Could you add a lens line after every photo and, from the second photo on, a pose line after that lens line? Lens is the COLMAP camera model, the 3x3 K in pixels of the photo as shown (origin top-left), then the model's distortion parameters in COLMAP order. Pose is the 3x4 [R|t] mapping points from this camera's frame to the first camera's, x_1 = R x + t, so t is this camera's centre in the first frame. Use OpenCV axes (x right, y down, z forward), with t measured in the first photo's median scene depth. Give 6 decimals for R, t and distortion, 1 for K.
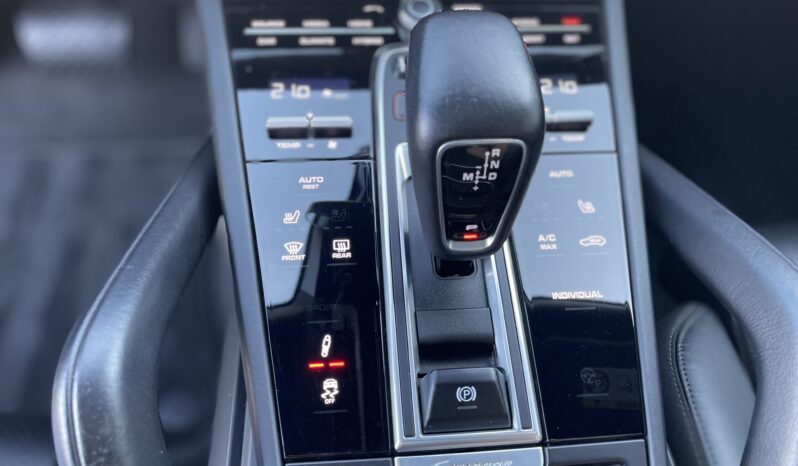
lens RADIAL K [[601.1, 0, 397.3], [0, 601.1, 226.2], [0, 0, 1]] dist [0.104040, -0.156418]
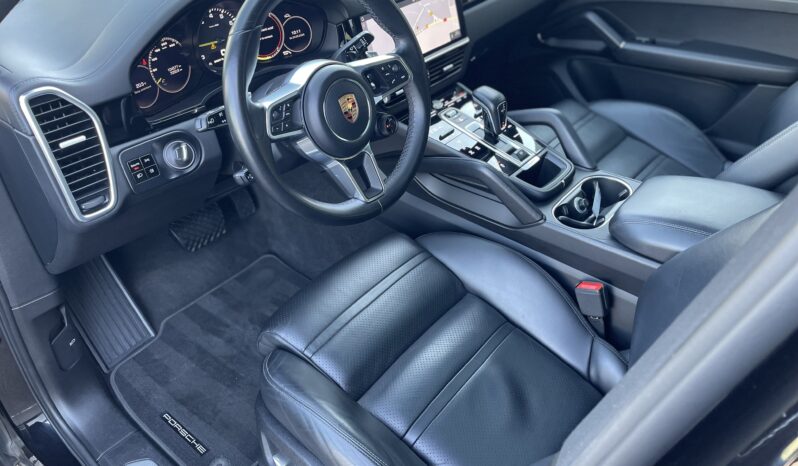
lens RADIAL K [[601.1, 0, 397.3], [0, 601.1, 226.2], [0, 0, 1]] dist [0.104040, -0.156418]
pose [[0.700041, -0.459593, 0.546550, -2.931116], [0.581012, 0.811549, -0.061752, 0.403146], [-0.415171, 0.360781, 0.835147, -2.027464]]
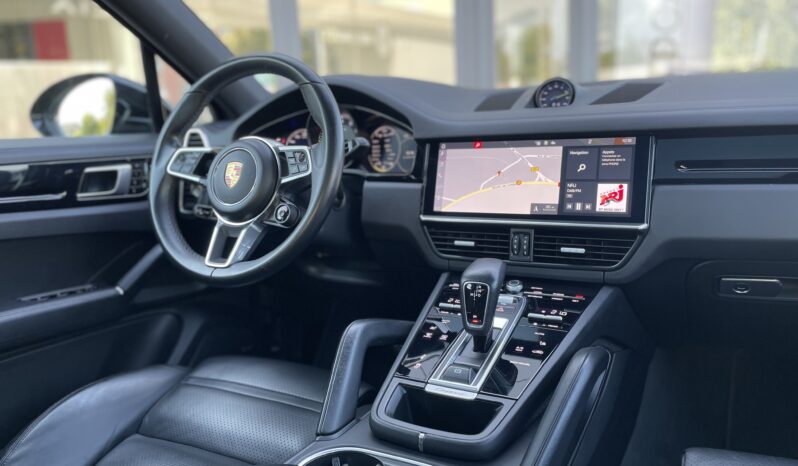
lens RADIAL K [[601.1, 0, 397.3], [0, 601.1, 226.2], [0, 0, 1]] dist [0.104040, -0.156418]
pose [[0.826784, 0.010882, -0.562415, 1.214382], [-0.379445, 0.748884, -0.543318, 1.177861], [0.415271, 0.662612, 0.623294, -1.081161]]
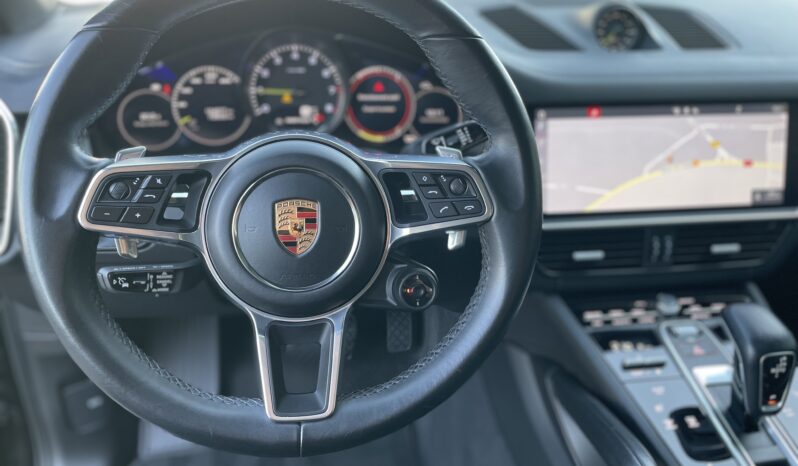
lens RADIAL K [[601.1, 0, 397.3], [0, 601.1, 226.2], [0, 0, 1]] dist [0.104040, -0.156418]
pose [[0.997694, -0.051197, 0.044553, -1.046716], [0.065816, 0.890066, -0.451055, 0.288801], [-0.016562, 0.452947, 0.891384, -0.975664]]
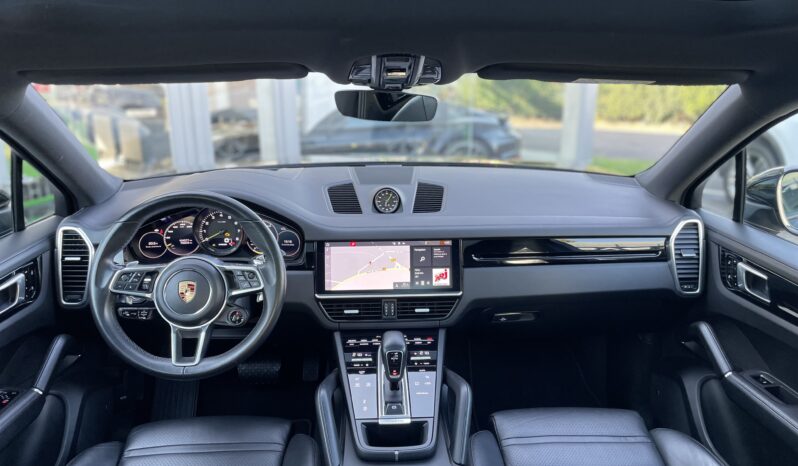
lens RADIAL K [[601.1, 0, 397.3], [0, 601.1, 226.2], [0, 0, 1]] dist [0.104040, -0.156418]
pose [[0.998323, -0.034559, -0.046450, 0.342850], [0.001291, 0.815396, -0.578902, 1.568095], [0.057881, 0.577871, 0.814073, -3.072389]]
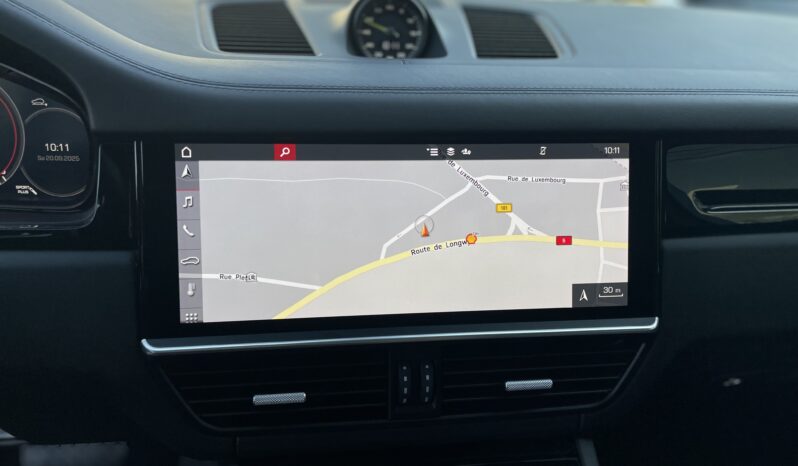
lens RADIAL K [[601.1, 0, 397.3], [0, 601.1, 226.2], [0, 0, 1]] dist [0.104040, -0.156418]
pose [[0.998597, -0.034061, 0.040550, -0.040111], [0.050147, 0.854325, -0.517315, -0.216191], [-0.017023, 0.518622, 0.854834, -0.224114]]
